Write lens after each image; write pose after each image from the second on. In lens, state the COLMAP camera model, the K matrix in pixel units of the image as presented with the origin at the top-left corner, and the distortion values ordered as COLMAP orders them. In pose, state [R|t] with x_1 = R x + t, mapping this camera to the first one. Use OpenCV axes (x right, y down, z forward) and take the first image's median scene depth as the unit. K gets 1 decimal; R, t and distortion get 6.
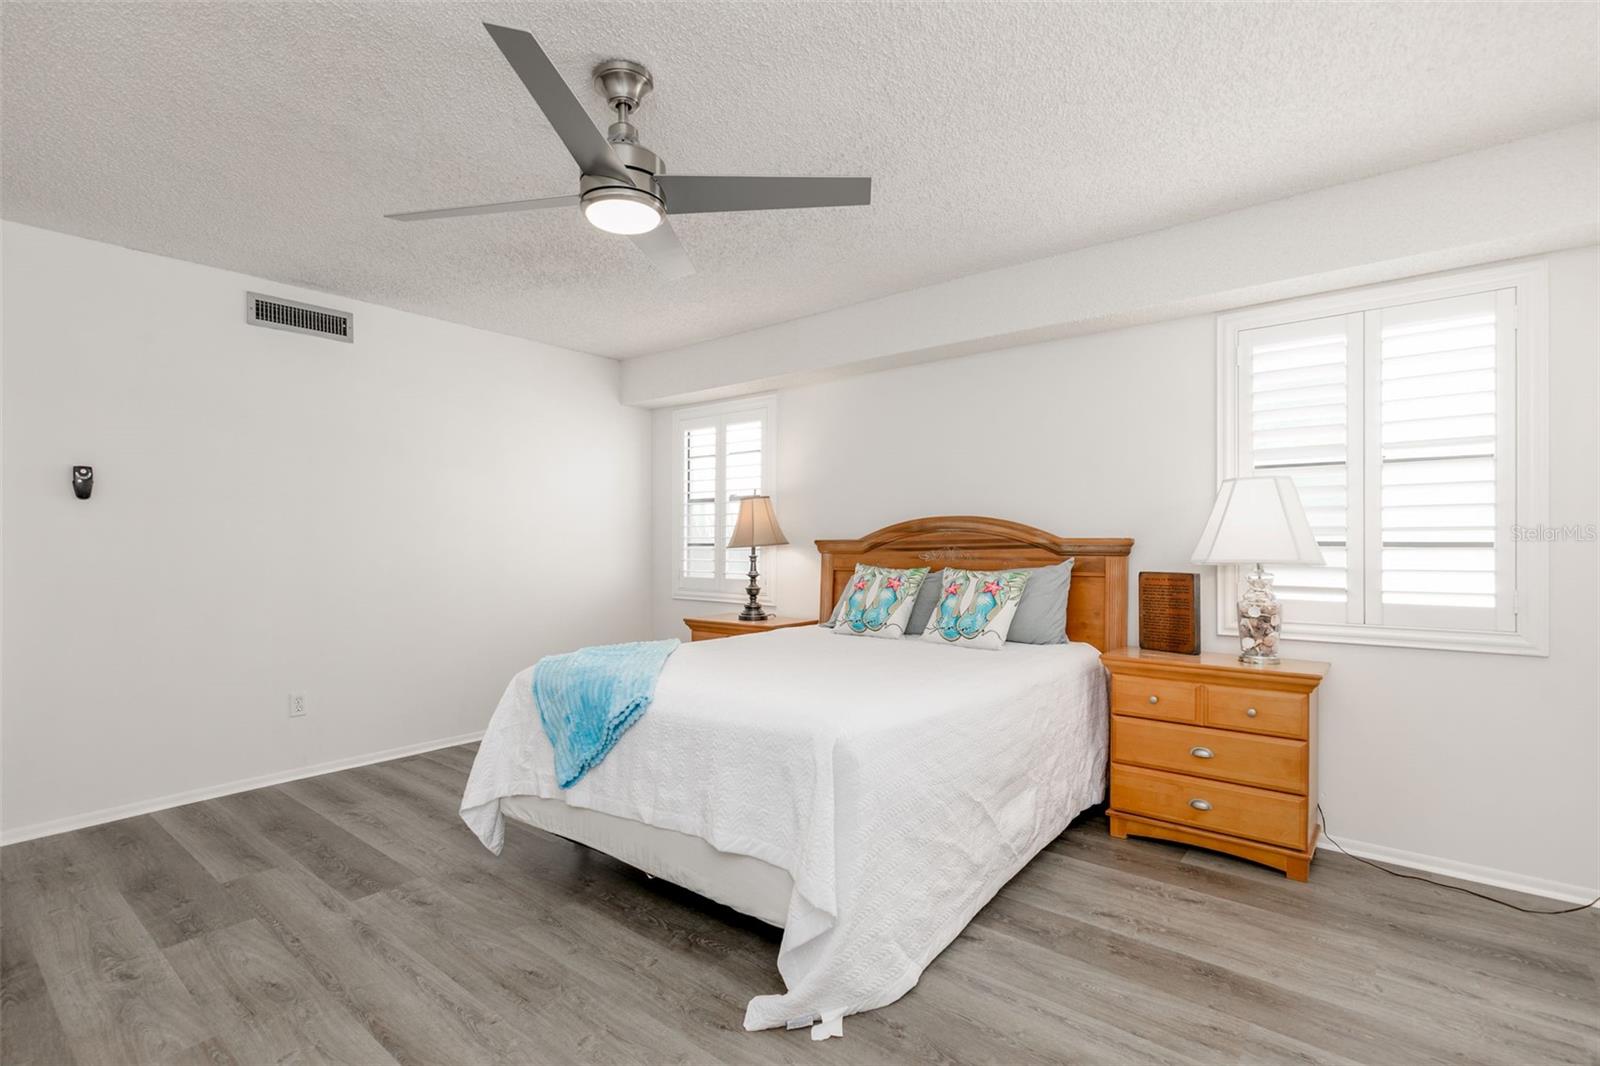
lens RADIAL K [[754.3, 0, 794.5], [0, 754.3, 542.2], [0, 0, 1]] dist [0.003272, 0.000309]
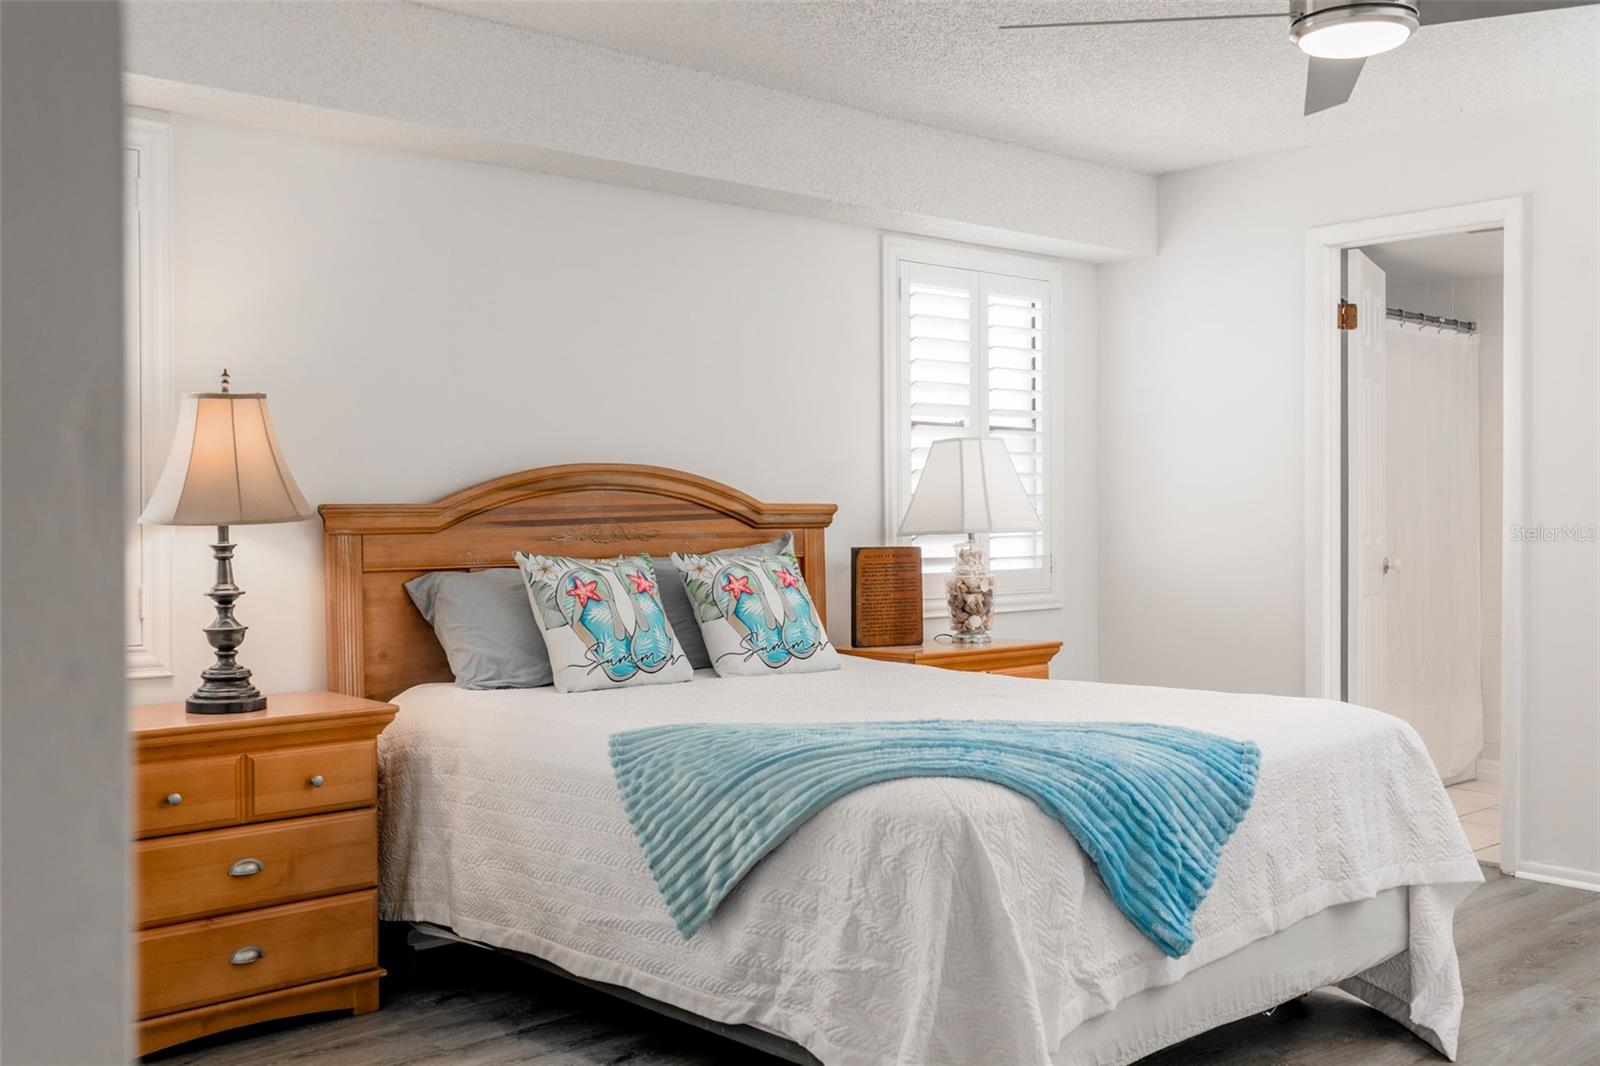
lens RADIAL K [[1502.7, 0, 801.0], [0, 1502.7, 521.4], [0, 0, 1]] dist [-0.002900, -0.000266]
pose [[0.164440, -0.005601, 0.986371, -0.887820], [0.002479, 0.999983, 0.005265, 0.003421], [-0.986384, 0.001579, 0.164451, 0.679174]]
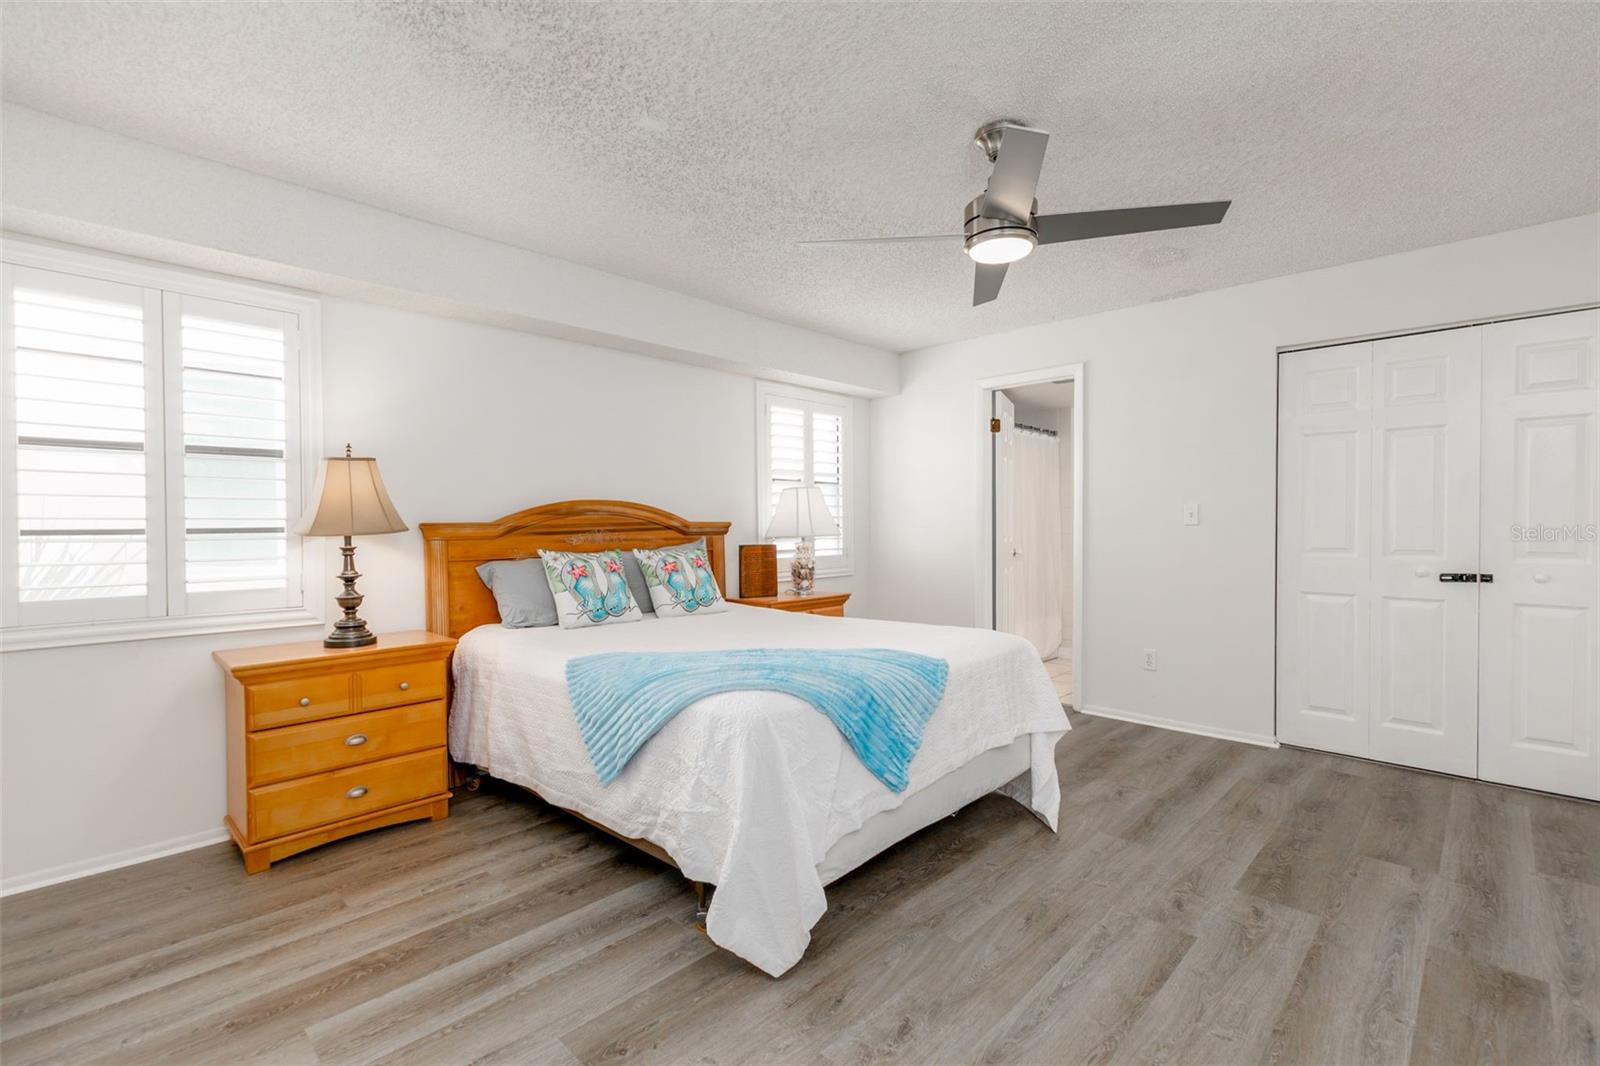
lens RADIAL K [[695.4, 0, 800.0], [0, 695.4, 533.0], [0, 0, 1]] dist [0.001344, 0.000003]
pose [[0.088456, -0.010417, 0.996026, -0.719732], [0.005738, 0.999934, 0.009948, 0.002567], [-0.996064, 0.004835, 0.088510, 0.650496]]
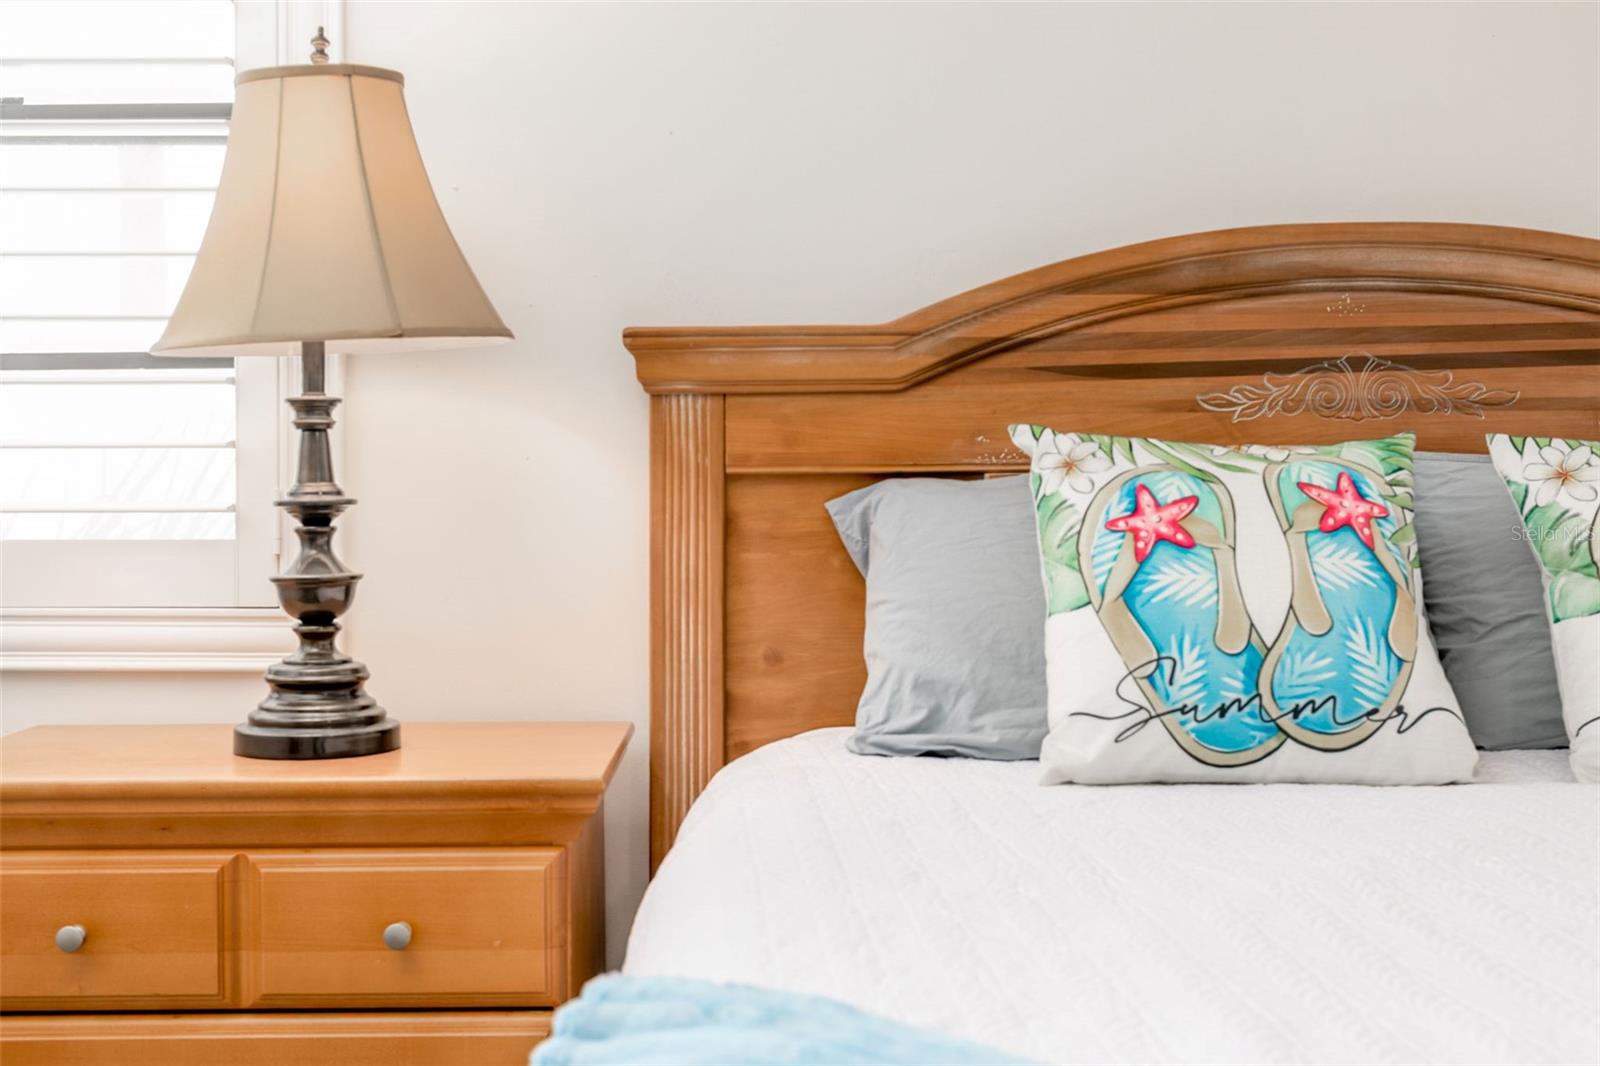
lens RADIAL K [[1770.4, 0, 800.0], [0, 1770.4, 533.0], [0, 0, 1]] dist [0.011685, 0.004084]
pose [[0.773699, -0.015123, 0.633373, -0.273197], [0.002359, 0.999777, 0.020989, 0.048590], [-0.633550, -0.014745, 0.773562, 0.694297]]
